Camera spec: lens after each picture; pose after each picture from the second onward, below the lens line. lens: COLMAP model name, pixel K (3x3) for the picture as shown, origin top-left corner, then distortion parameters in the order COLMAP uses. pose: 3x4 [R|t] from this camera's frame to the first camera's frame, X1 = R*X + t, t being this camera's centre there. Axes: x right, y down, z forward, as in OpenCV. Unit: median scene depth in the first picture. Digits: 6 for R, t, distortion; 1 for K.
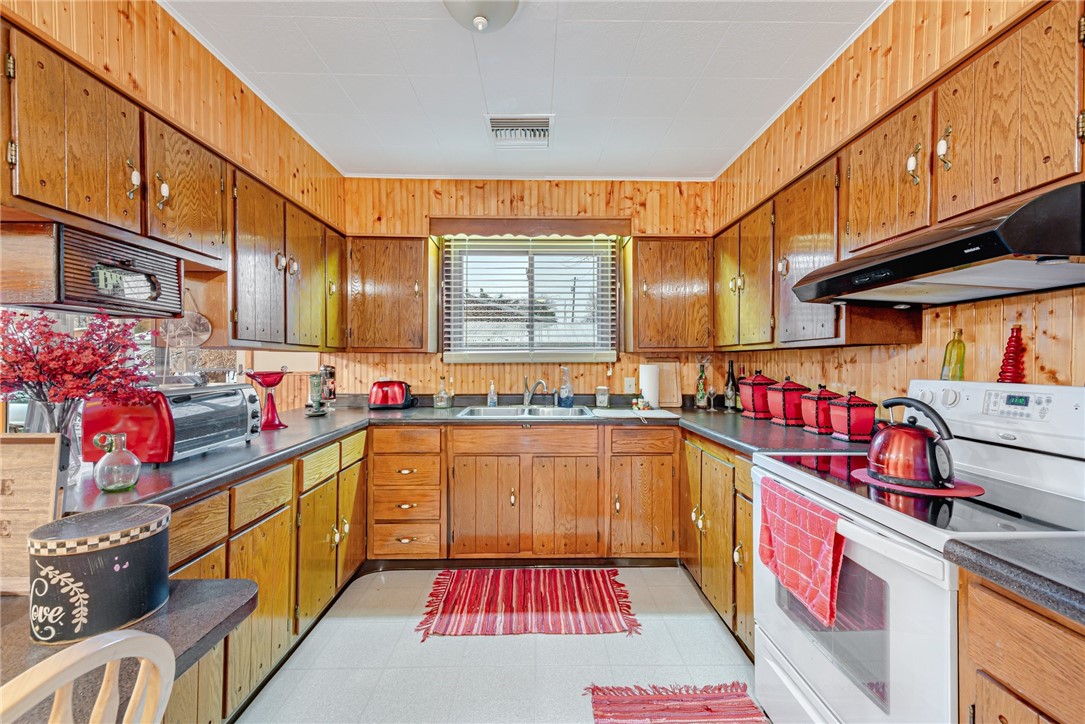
lens RADIAL K [[432.6, 0, 537.3], [0, 432.6, 363.5], [0, 0, 1]] dist [0.018958, -0.003608]
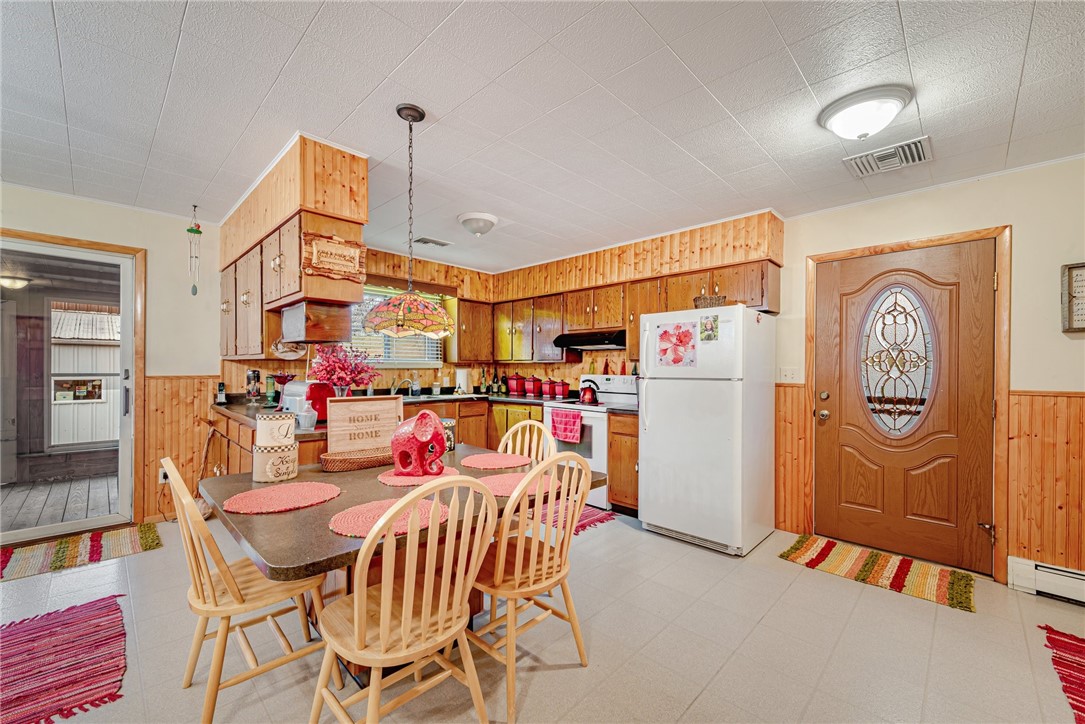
lens RADIAL K [[432.6, 0, 533.4], [0, 432.6, 364.7], [0, 0, 1]] dist [0.018958, -0.003608]
pose [[0.719341, 0.008991, 0.694599, -0.984010], [-0.003098, 0.999948, -0.009735, -0.001737], [-0.694651, 0.004851, 0.719331, -0.614816]]
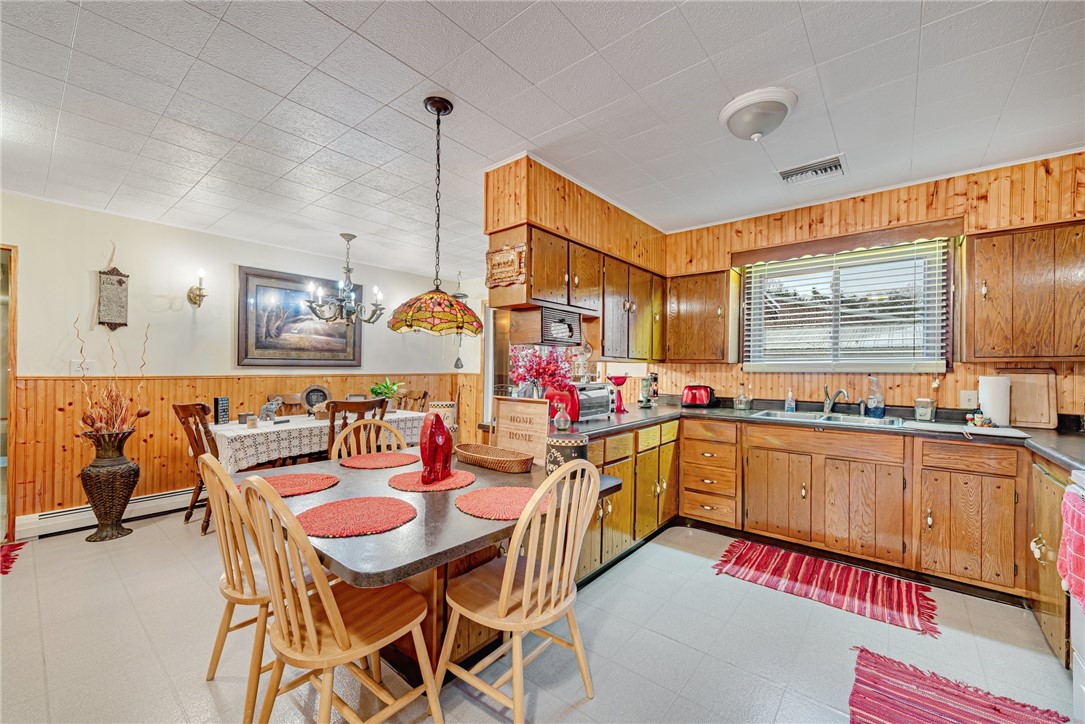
lens RADIAL K [[432.6, 0, 545.5], [0, 432.6, 368.5], [0, 0, 1]] dist [0.018958, -0.003608]
pose [[0.771901, 0.006347, -0.635711, 0.157580], [-0.010903, 0.999935, -0.003257, -0.000393], [0.635649, 0.009445, 0.771920, -0.339628]]
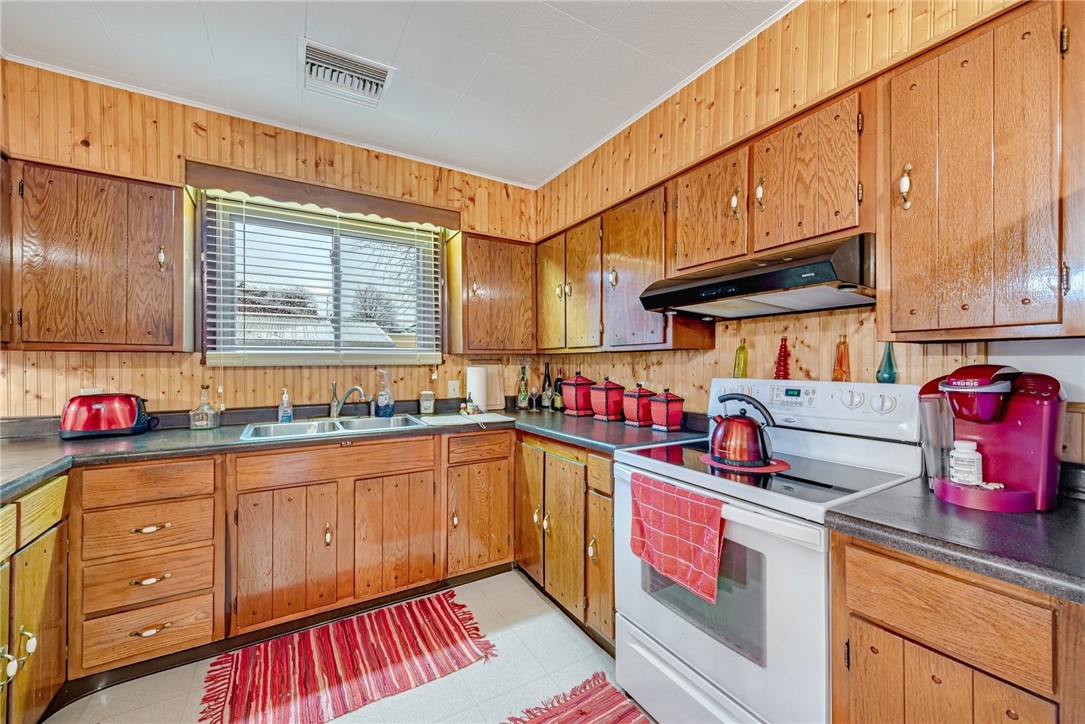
lens RADIAL K [[432.6, 0, 540.0], [0, 432.6, 364.4], [0, 0, 1]] dist [0.018958, -0.003608]
pose [[0.869487, -0.003309, 0.493944, -0.122654], [0.004041, 0.999992, -0.000413, -0.002295], [-0.493939, 0.002355, 0.869494, 0.121725]]
